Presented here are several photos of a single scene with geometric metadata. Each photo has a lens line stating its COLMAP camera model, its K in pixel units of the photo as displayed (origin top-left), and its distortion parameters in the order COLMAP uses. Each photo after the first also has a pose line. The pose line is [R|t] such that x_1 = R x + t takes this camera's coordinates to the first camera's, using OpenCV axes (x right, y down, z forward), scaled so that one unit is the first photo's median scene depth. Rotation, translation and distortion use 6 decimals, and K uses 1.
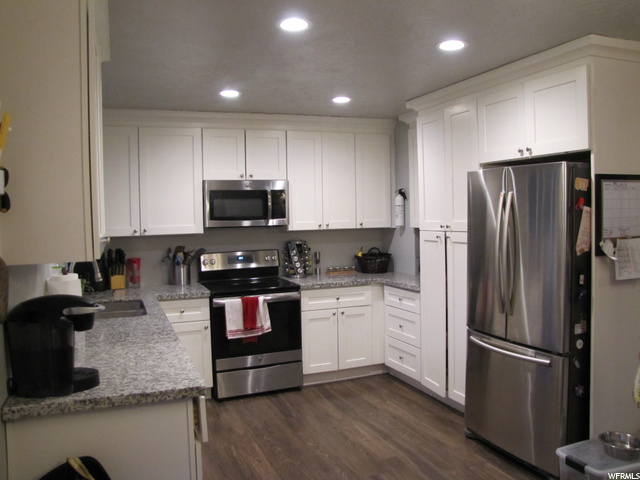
lens RADIAL K [[534.1, 0, 320.9], [0, 534.1, 241.9], [0, 0, 1]] dist [-0.119662, 0.018509]
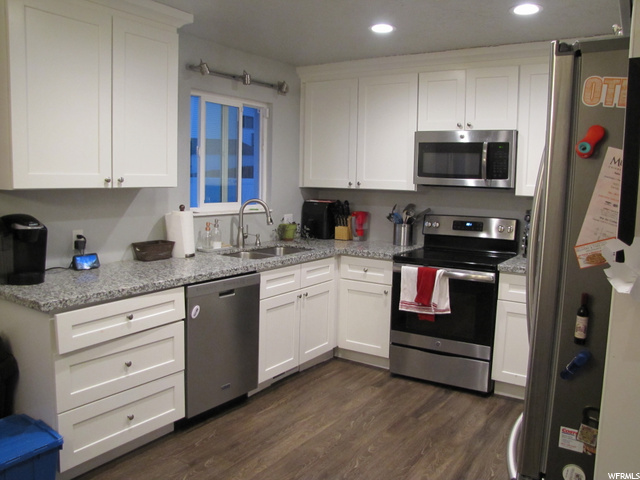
lens RADIAL K [[534.1, 0, 321.5], [0, 534.1, 235.8], [0, 0, 1]] dist [-0.119662, 0.018509]
pose [[0.566688, 0.124214, -0.814516, 0.453330], [-0.080347, 0.992190, 0.095410, -0.014388], [0.820006, 0.011376, 0.572242, 0.373227]]
